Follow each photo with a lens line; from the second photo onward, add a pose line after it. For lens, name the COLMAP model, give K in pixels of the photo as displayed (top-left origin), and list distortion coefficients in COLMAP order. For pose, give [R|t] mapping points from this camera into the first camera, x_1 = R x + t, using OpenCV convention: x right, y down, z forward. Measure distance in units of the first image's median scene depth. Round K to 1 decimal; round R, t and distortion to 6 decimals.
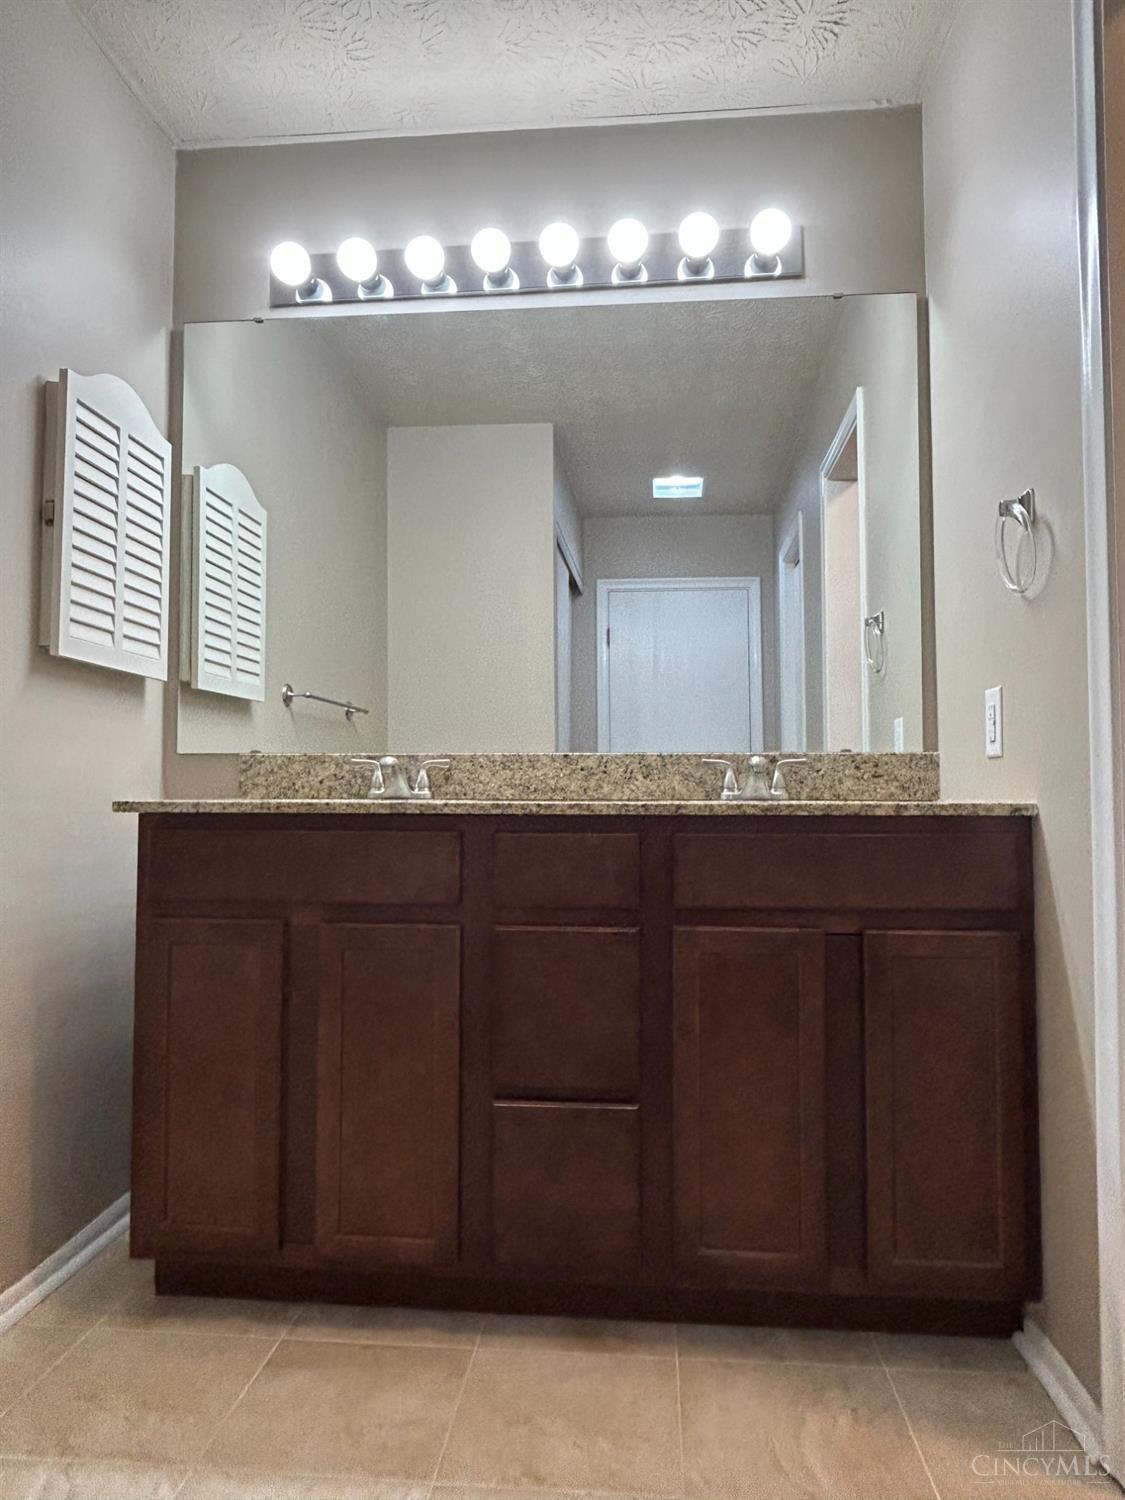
lens RADIAL K [[1015.5, 0, 567.0], [0, 1015.5, 748.7], [0, 0, 1]] dist [0.003585, -0.004686]
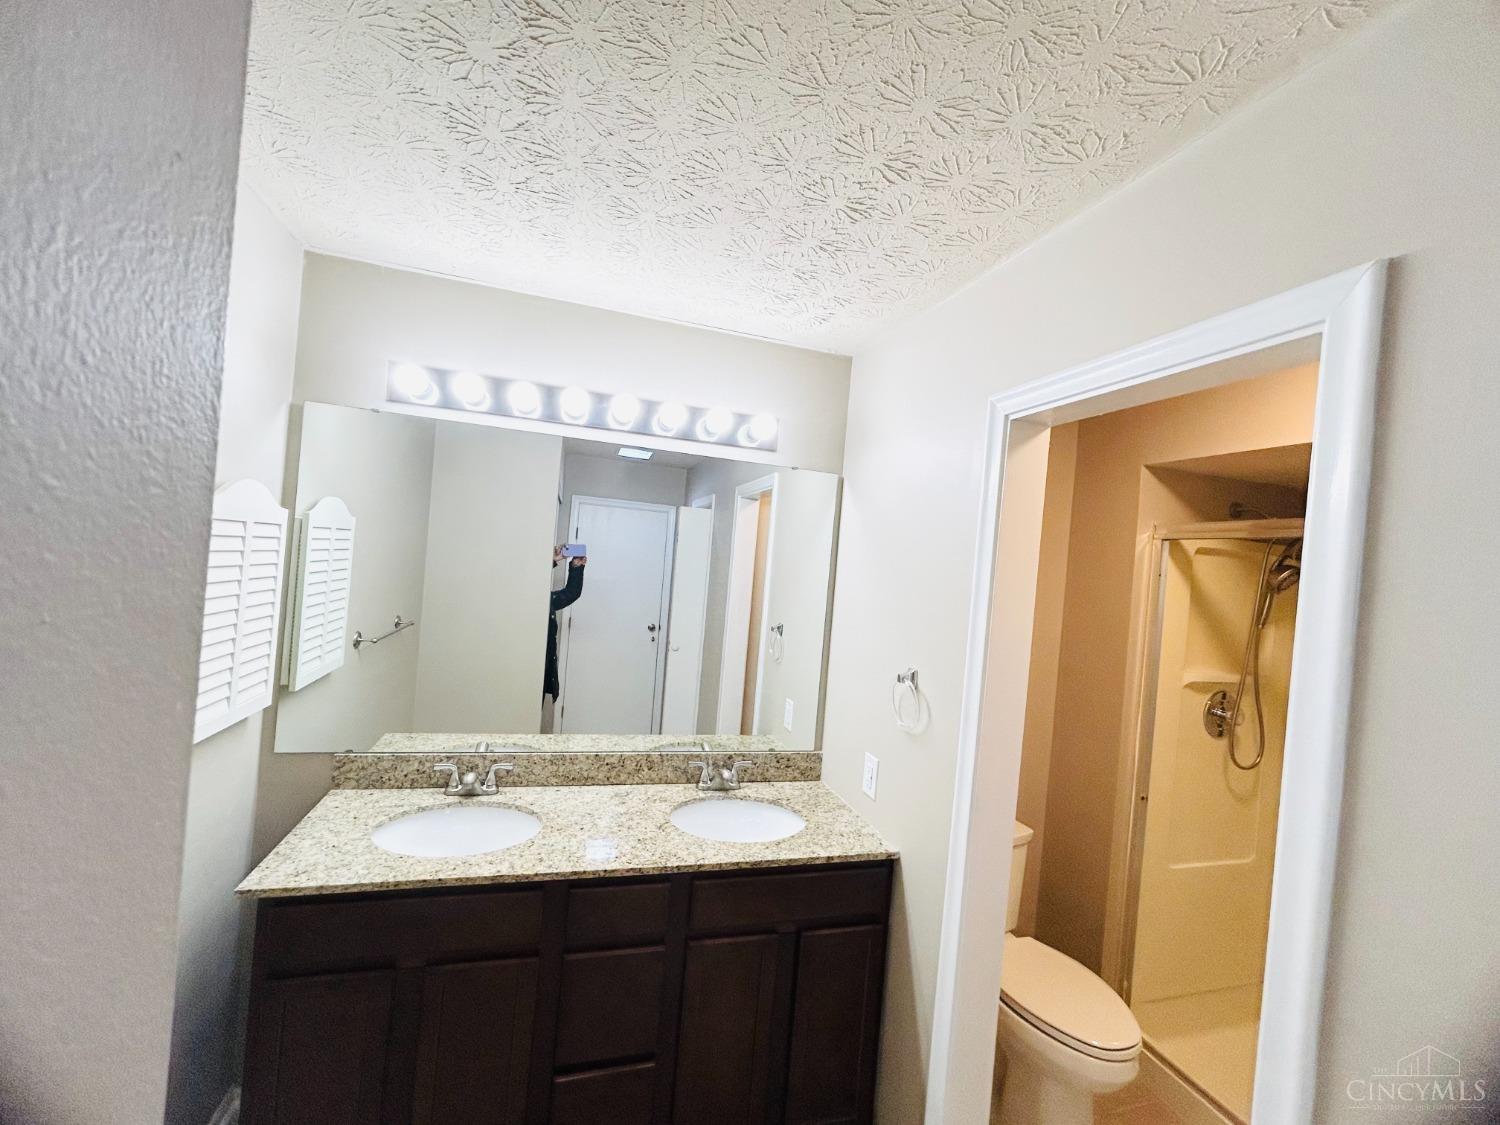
lens RADIAL K [[609.8, 0, 746.2], [0, 609.8, 562.4], [0, 0, 1]] dist [0.000901, 0.000407]
pose [[0.926203, 0.079201, 0.368612, -0.150323], [-0.101316, 0.994009, 0.040997, -0.333048], [-0.363157, -0.075318, 0.928679, 0.120967]]
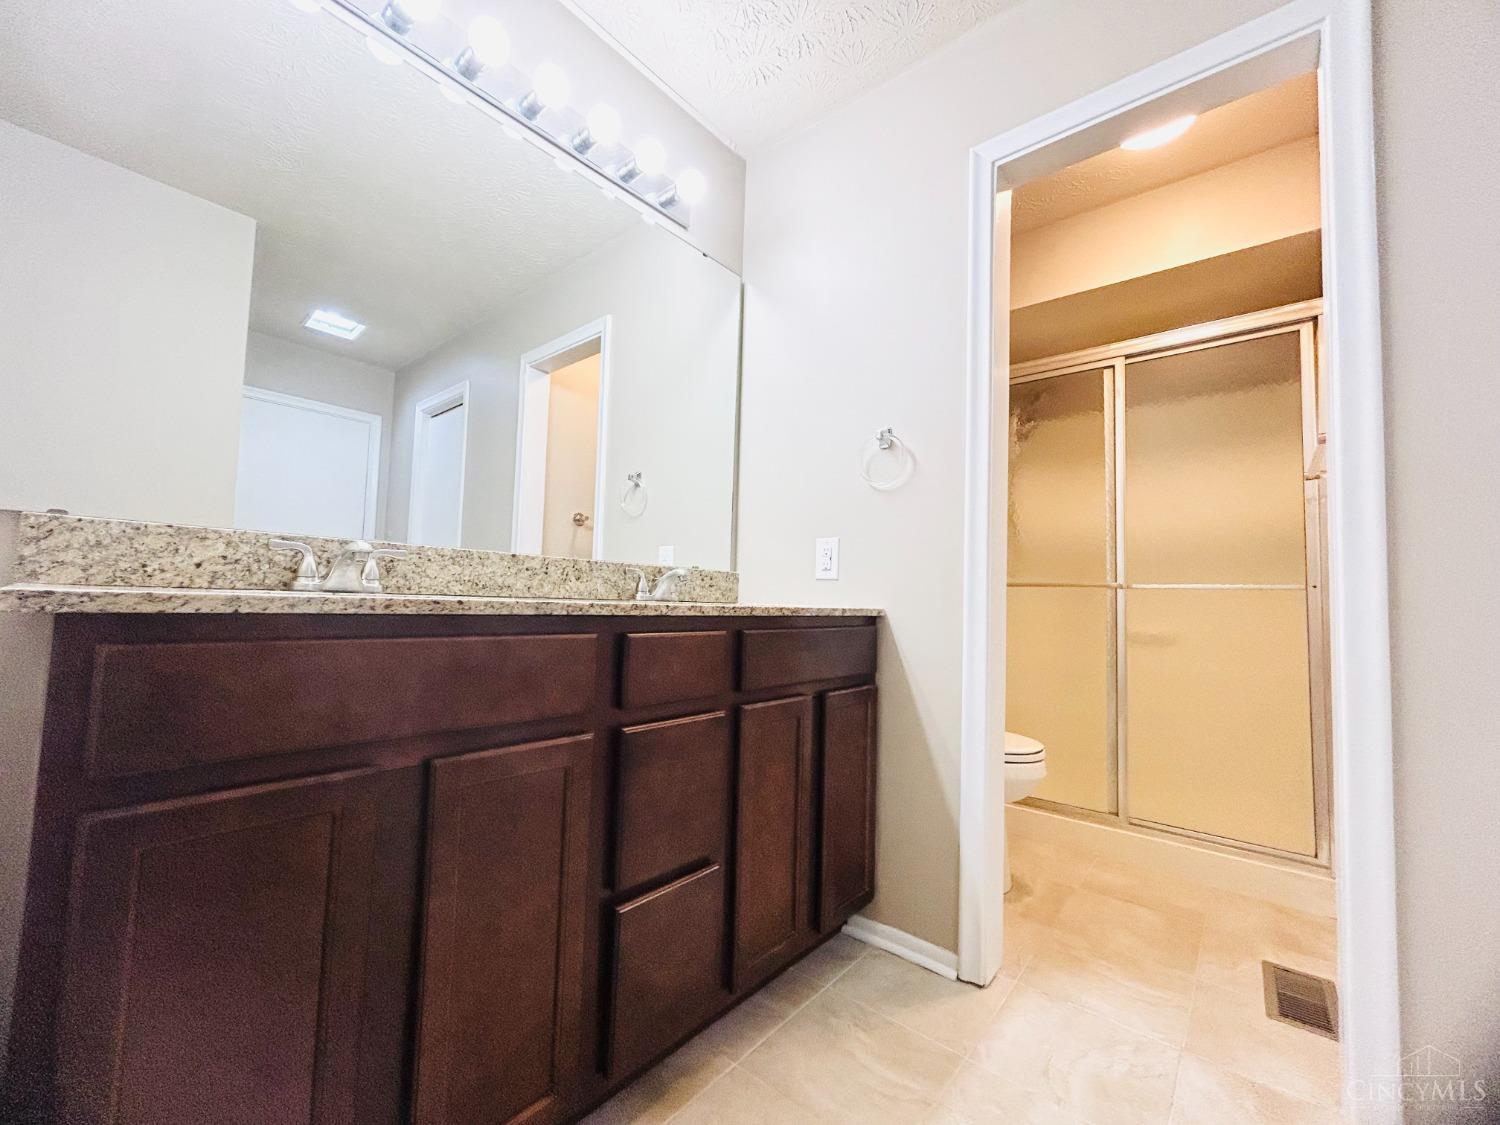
lens RADIAL K [[609.8, 0, 746.2], [0, 609.8, 562.4], [0, 0, 1]] dist [0.000901, 0.000407]
pose [[0.582347, 0.067872, 0.810102, -0.381451], [-0.067880, 0.997088, -0.034743, 0.019886], [-0.810101, -0.034757, 0.585259, 0.431472]]
